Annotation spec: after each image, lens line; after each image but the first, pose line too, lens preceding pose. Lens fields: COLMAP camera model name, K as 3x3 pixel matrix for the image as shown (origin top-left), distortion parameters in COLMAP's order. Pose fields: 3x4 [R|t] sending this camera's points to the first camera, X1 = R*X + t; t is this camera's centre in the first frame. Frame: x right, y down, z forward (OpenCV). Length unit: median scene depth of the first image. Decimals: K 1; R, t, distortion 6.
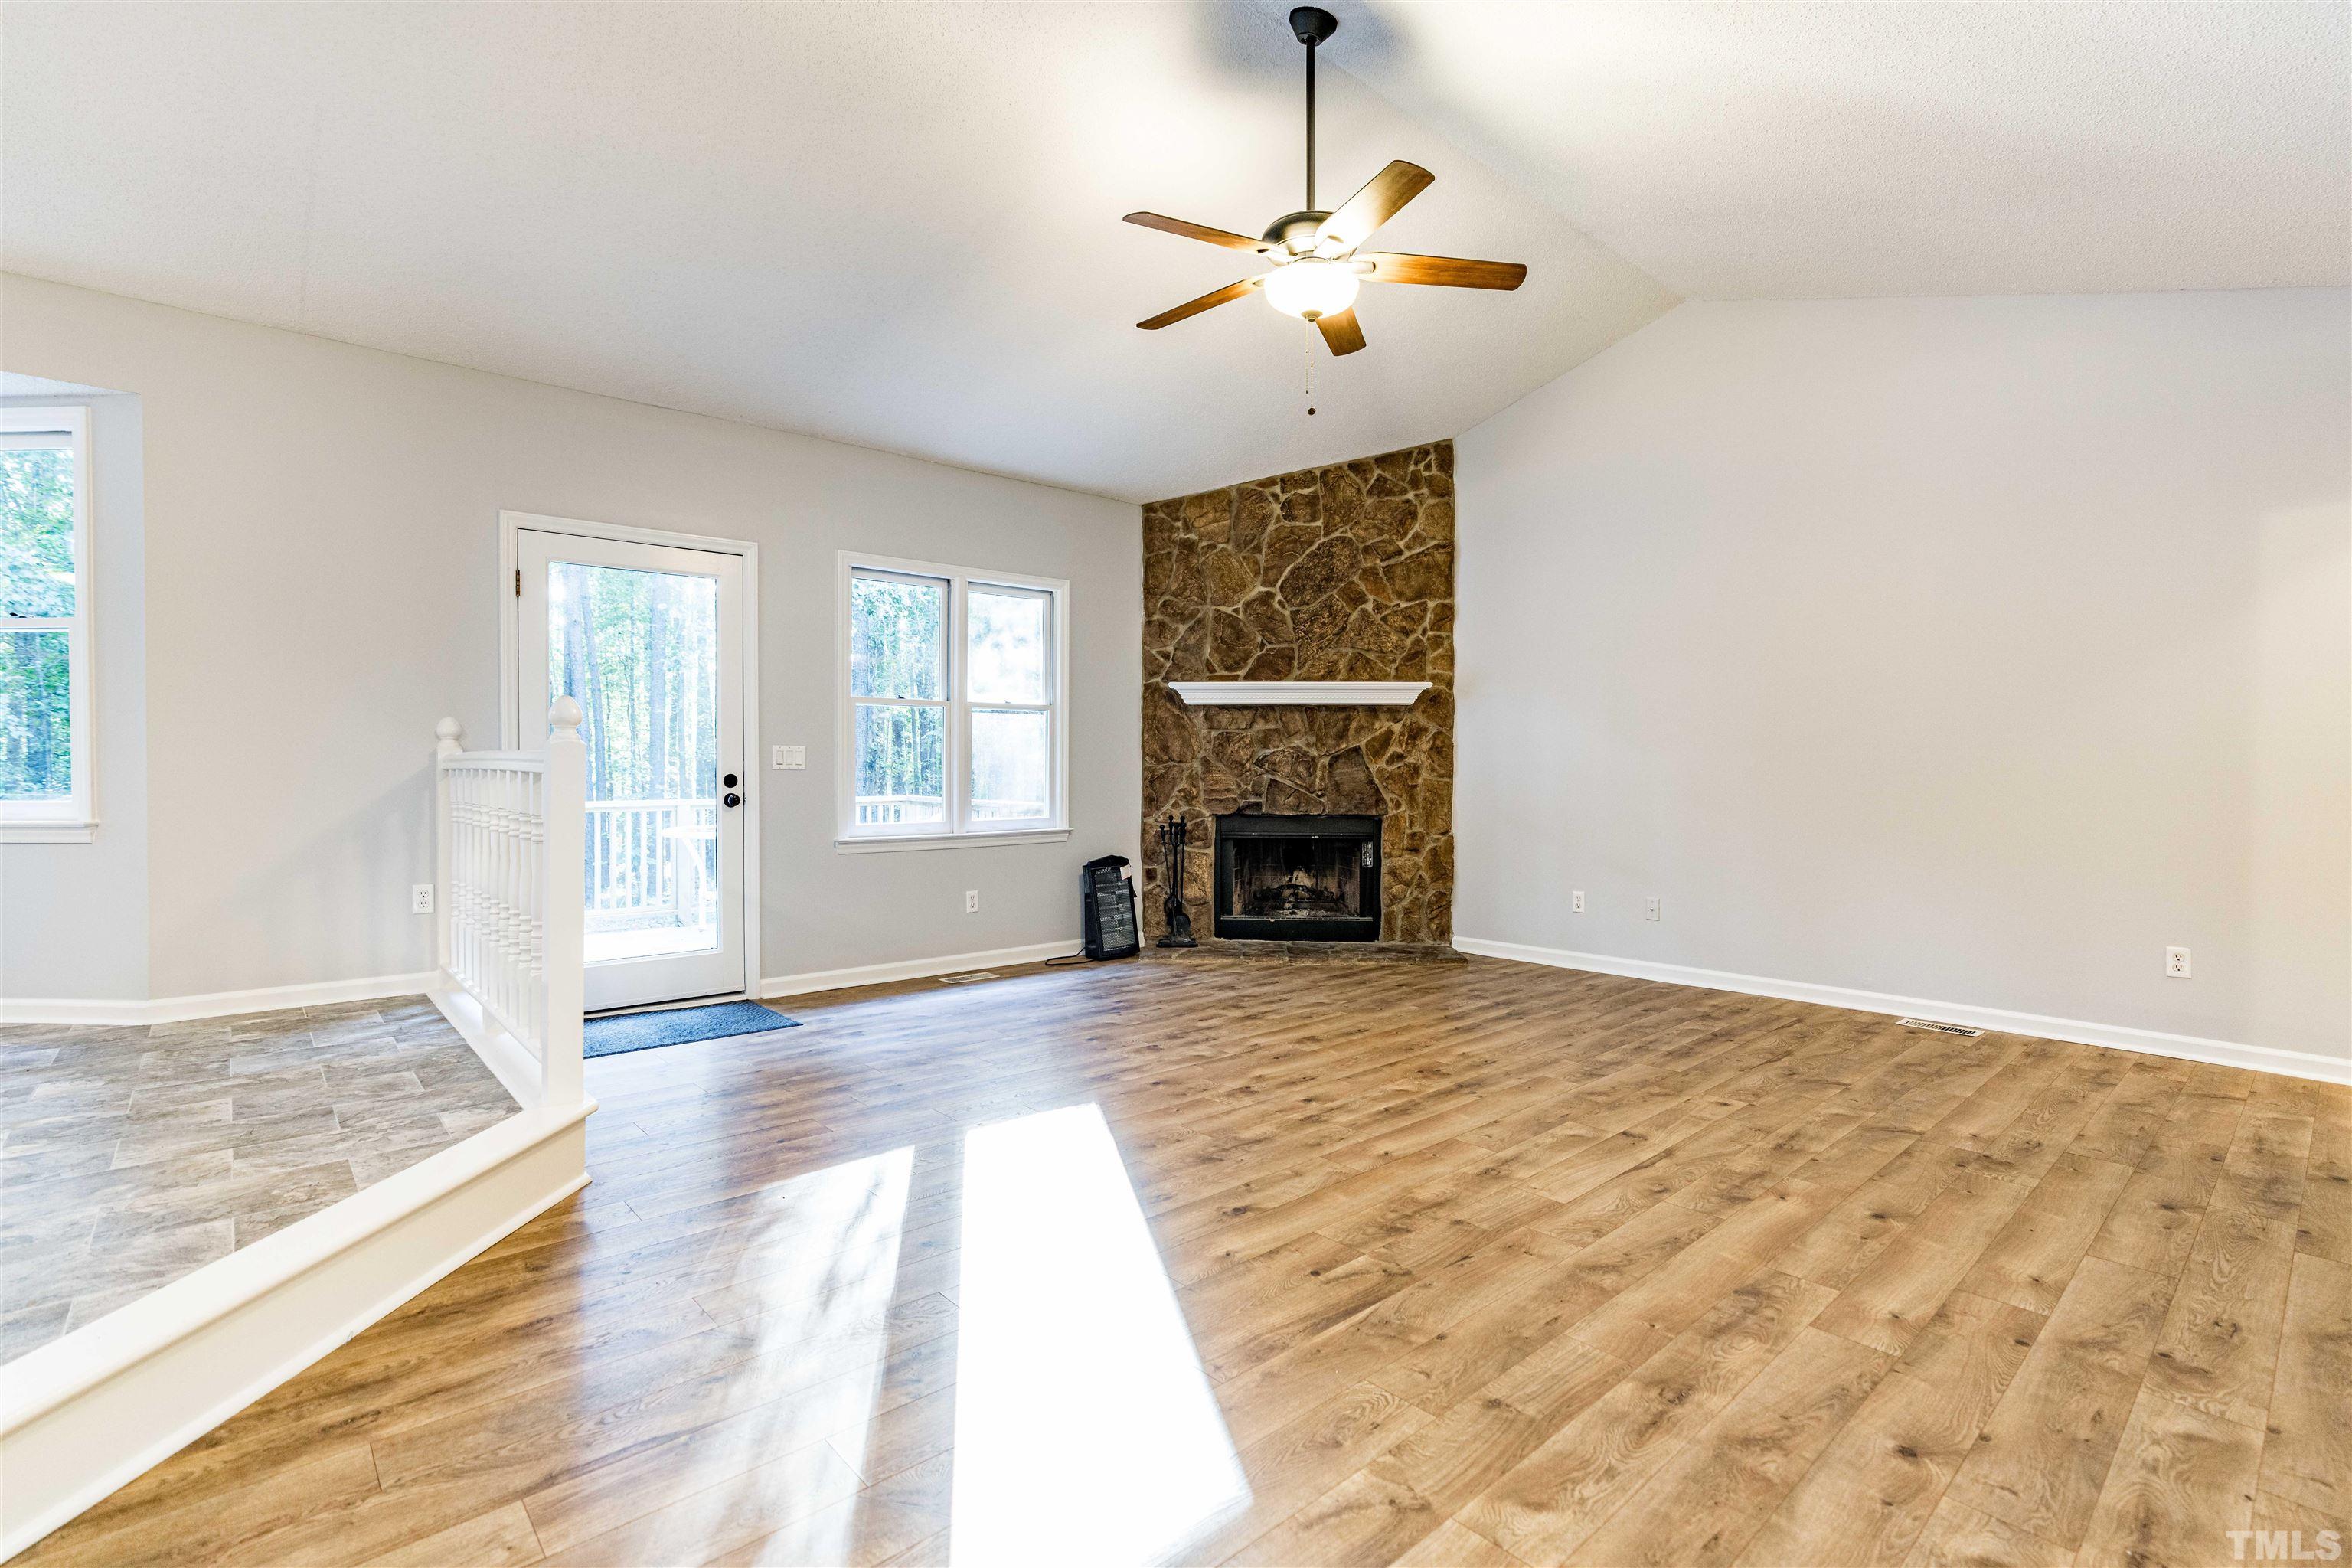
lens RADIAL K [[1073.3, 0, 1184.9], [0, 1073.3, 785.5], [0, 0, 1]] dist [-0.018416, 0.004715]
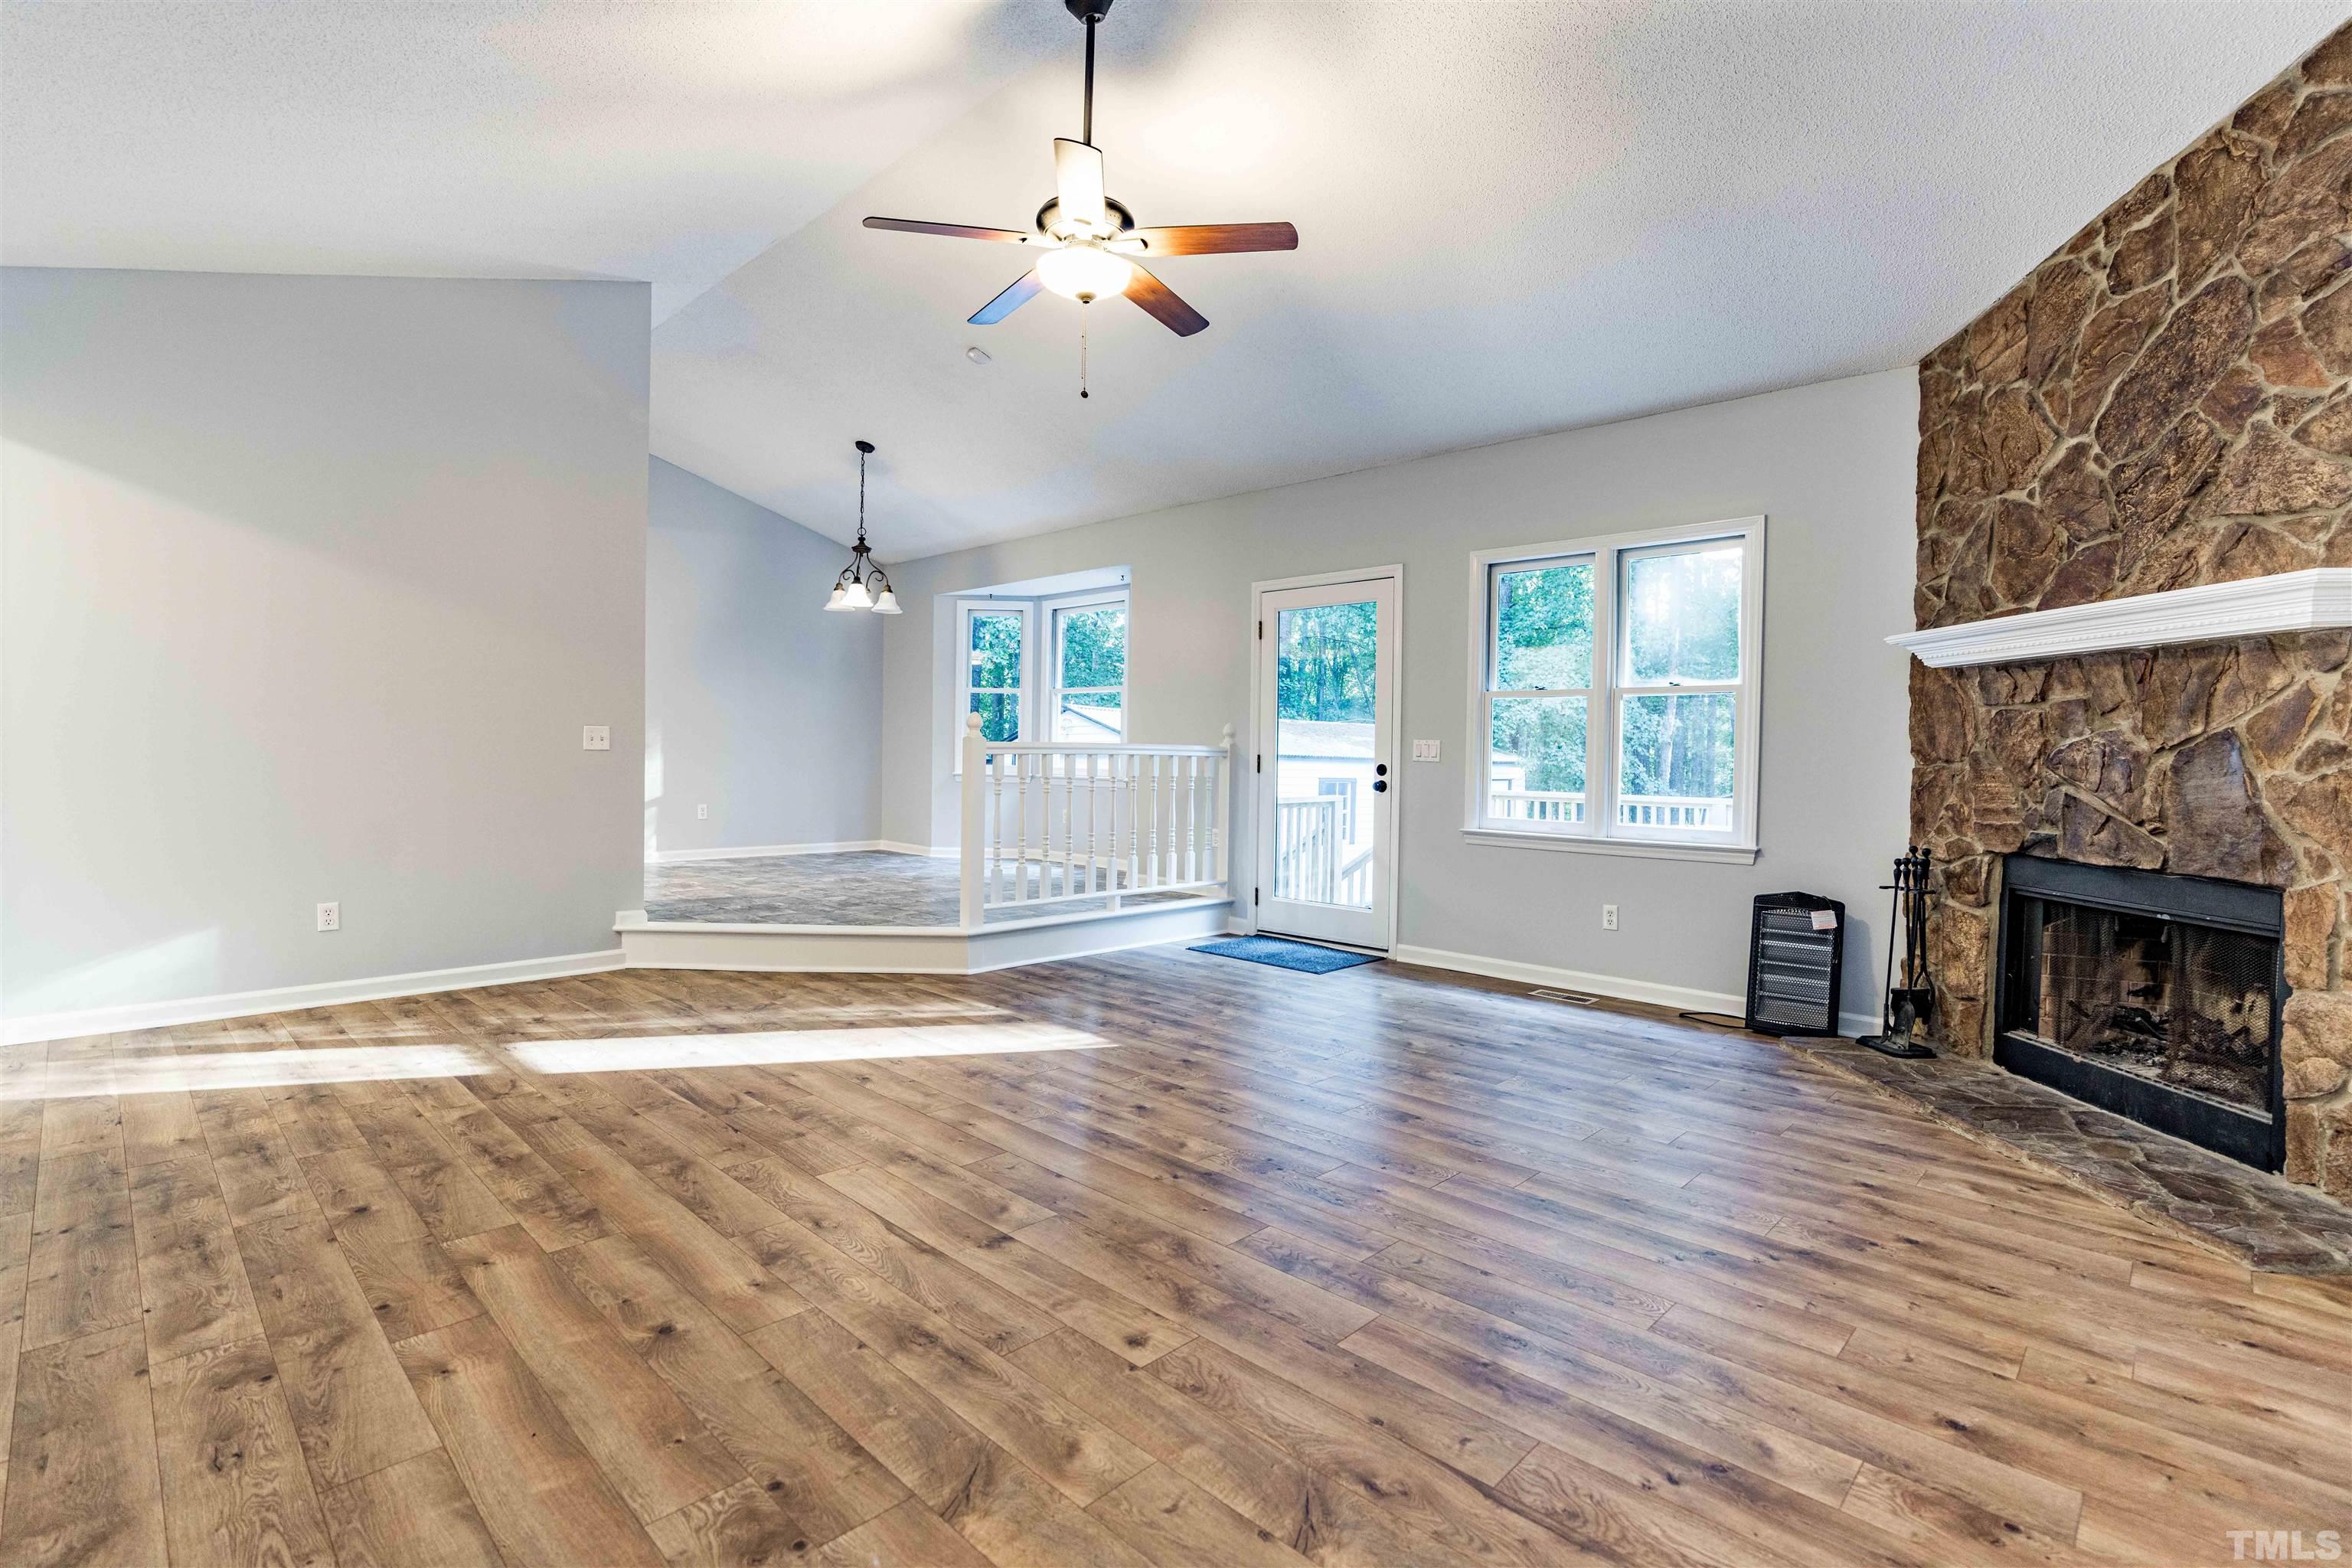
lens RADIAL K [[1073.3, 0, 1178.0], [0, 1073.3, 779.0], [0, 0, 1]] dist [-0.018416, 0.004715]
pose [[0.073649, 0.023853, -0.996999, 1.061648], [-0.033545, 0.999207, 0.021428, -0.018566], [0.996720, 0.031866, 0.074390, 0.957032]]
